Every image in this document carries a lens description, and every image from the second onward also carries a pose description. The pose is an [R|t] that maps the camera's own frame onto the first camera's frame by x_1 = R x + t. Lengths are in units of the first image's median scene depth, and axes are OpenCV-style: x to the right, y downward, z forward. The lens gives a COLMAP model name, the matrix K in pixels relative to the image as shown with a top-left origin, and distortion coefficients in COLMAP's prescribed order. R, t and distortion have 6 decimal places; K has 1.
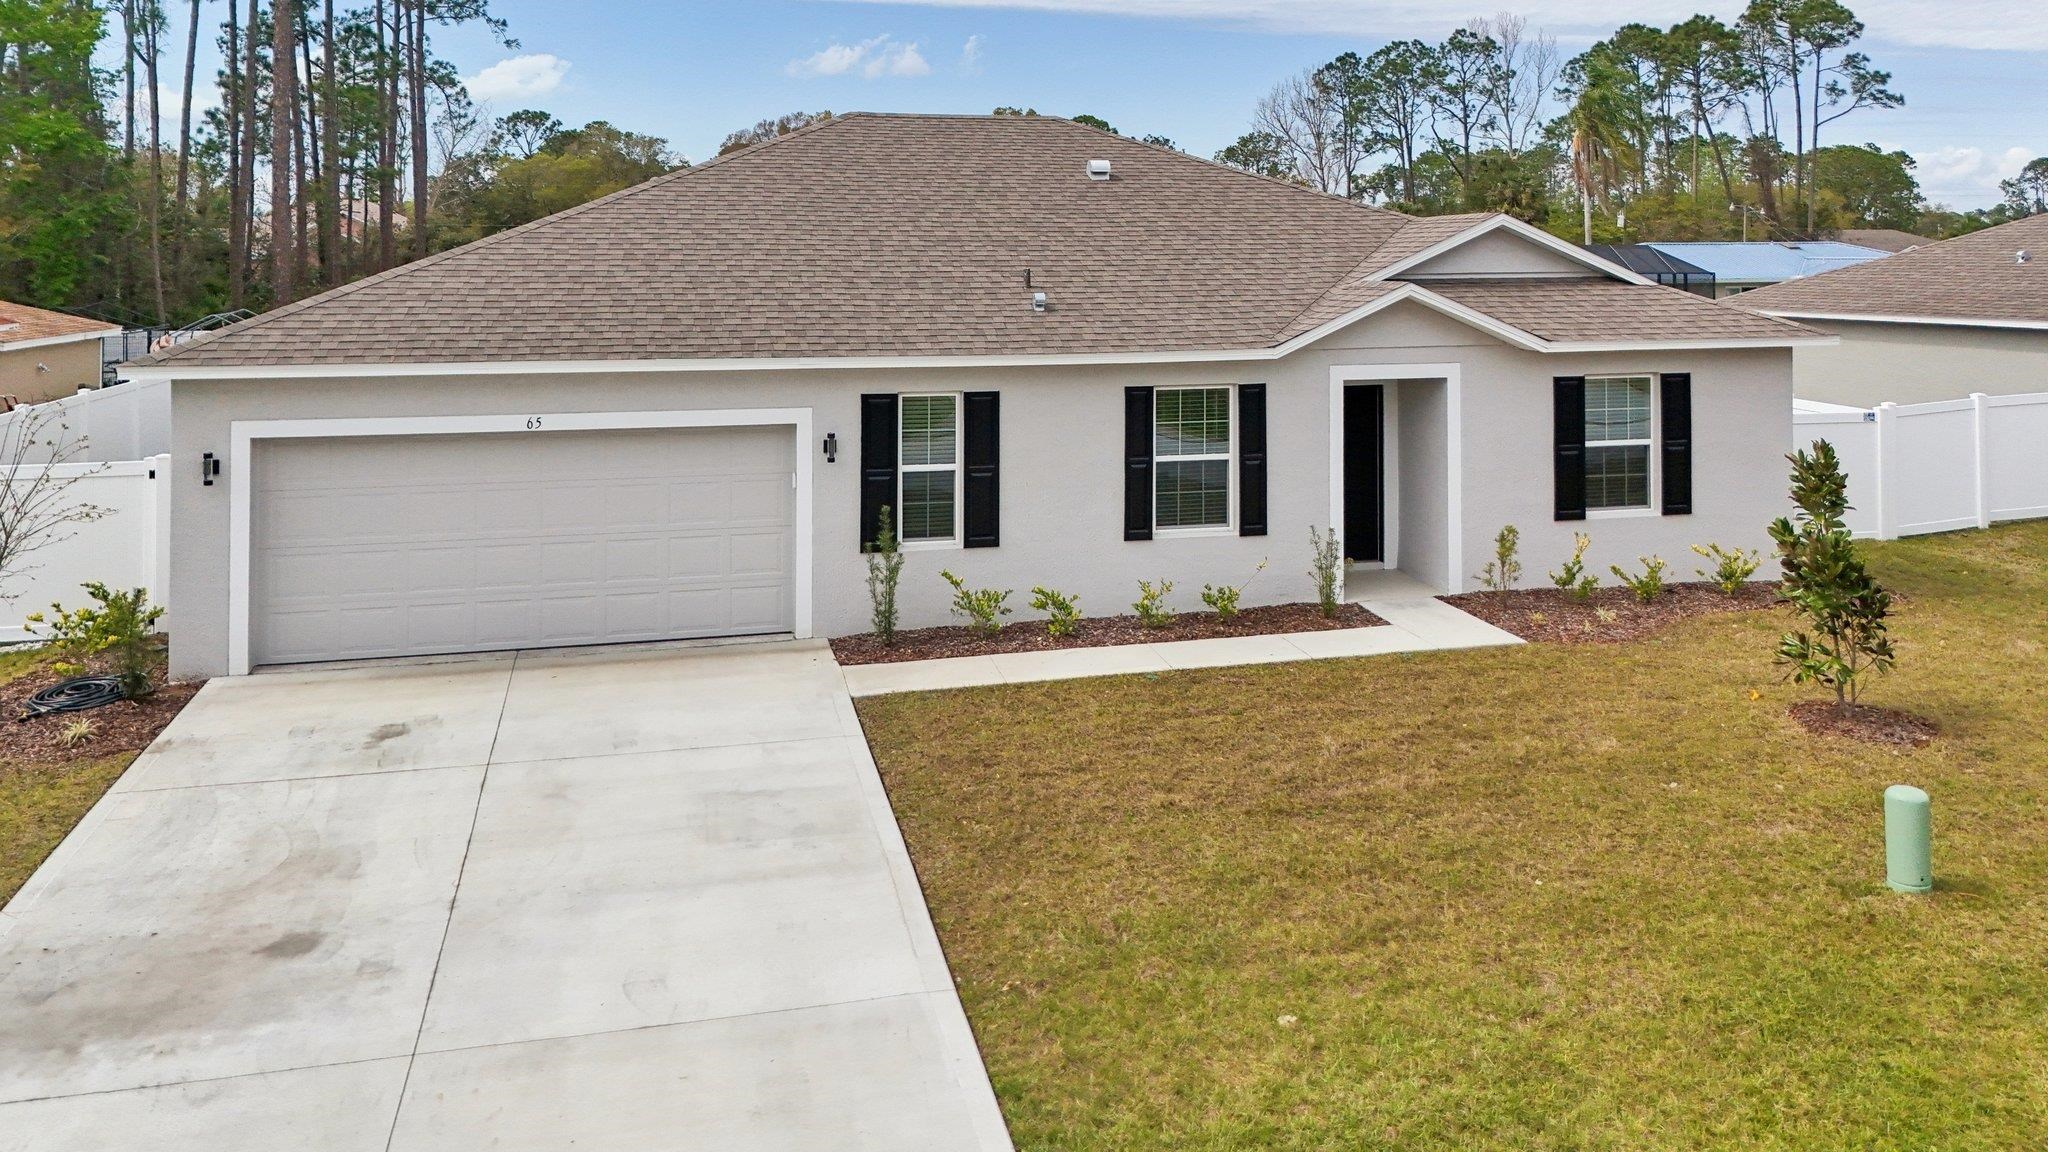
lens RADIAL K [[1582.0, 0, 1032.3], [0, 1582.0, 306.9], [0, 0, 1]] dist [0.024030, 0.001405]
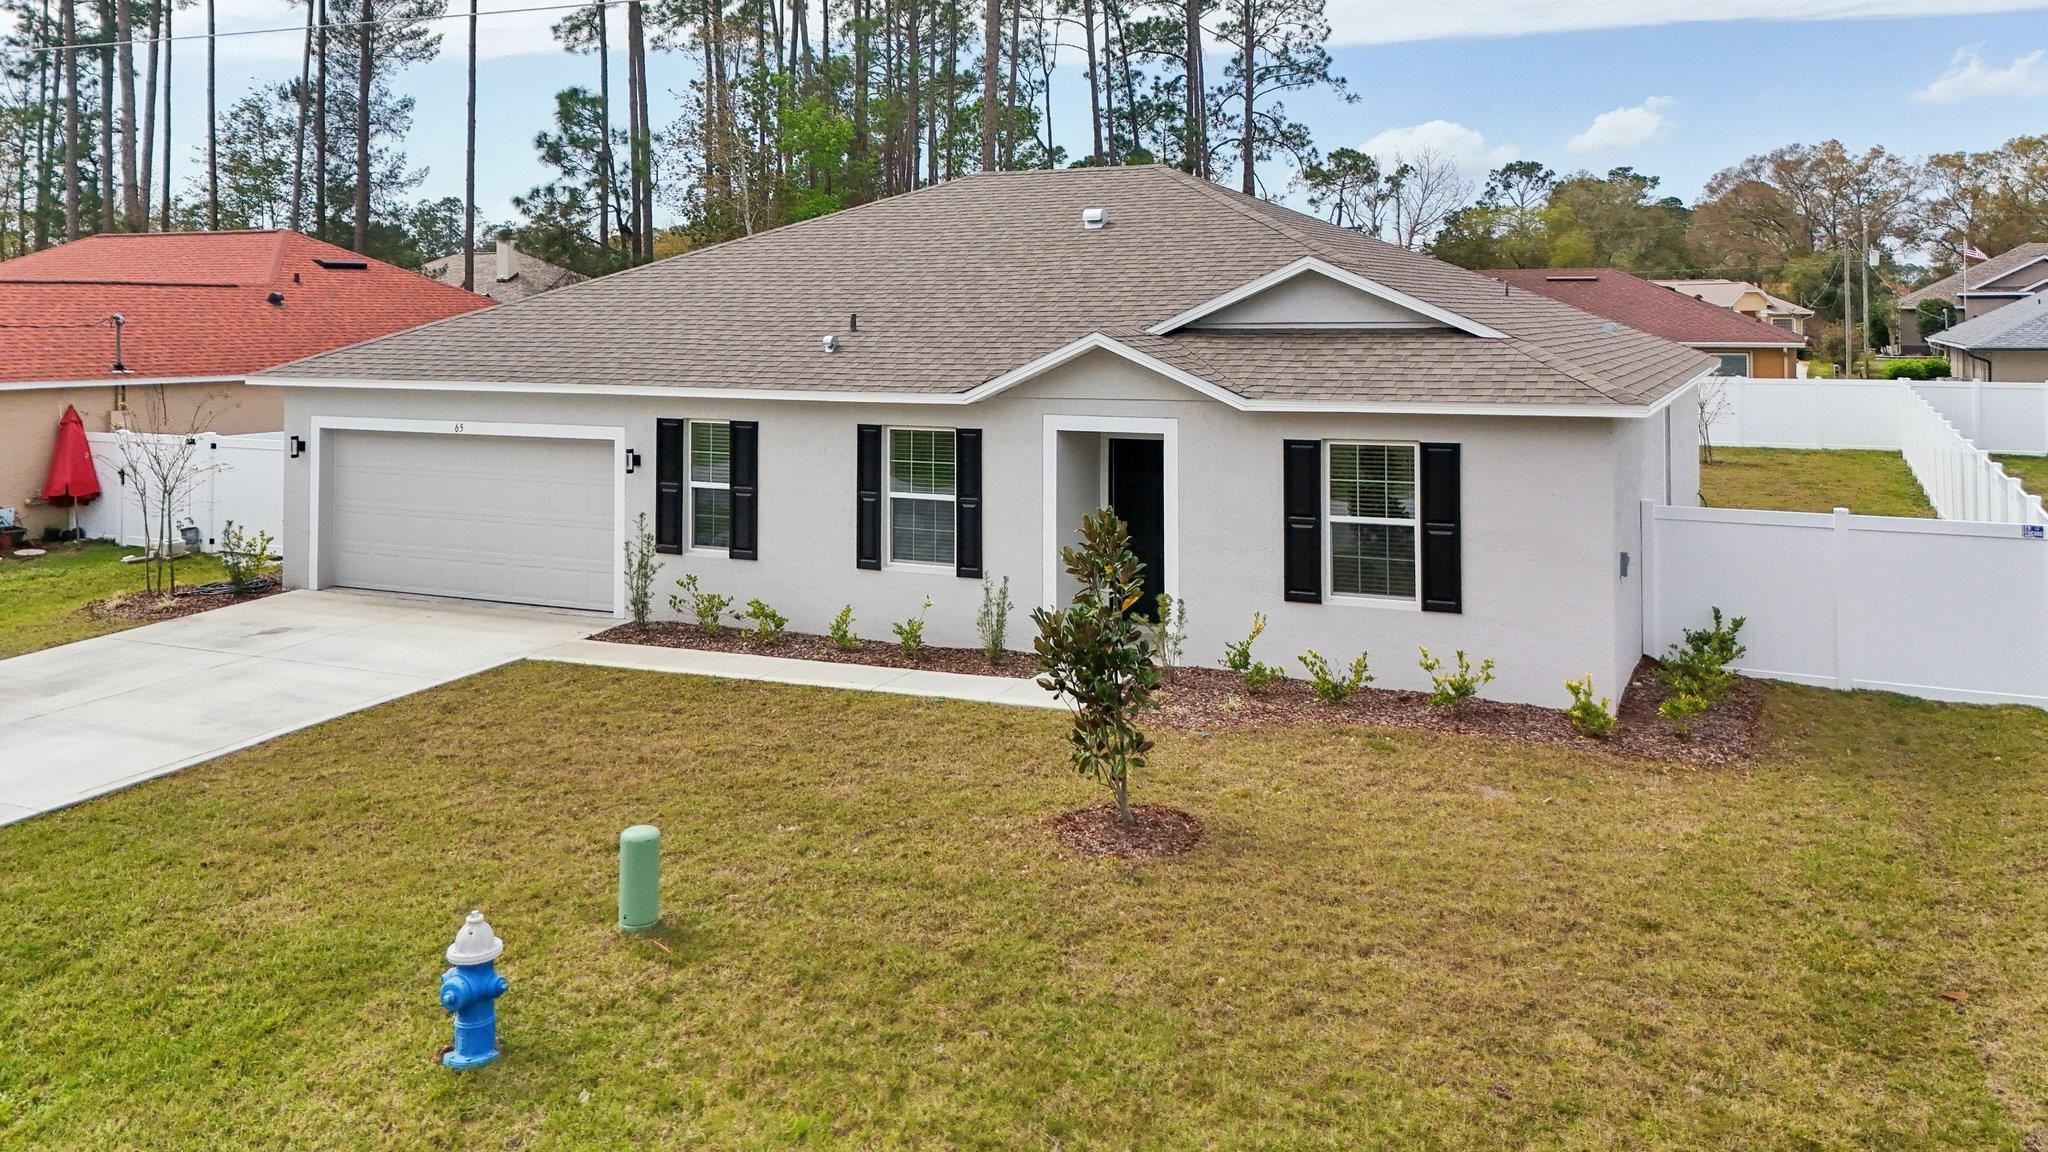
lens RADIAL K [[1629.7, 0, 1041.8], [0, 1629.7, 262.5], [0, 0, 1]] dist [-0.003778, 0.058437]
pose [[0.781266, -0.015916, -0.623995, 0.850219], [-0.021457, 0.998399, -0.052331, -0.004474], [0.623829, 0.054274, 0.779674, 0.202093]]
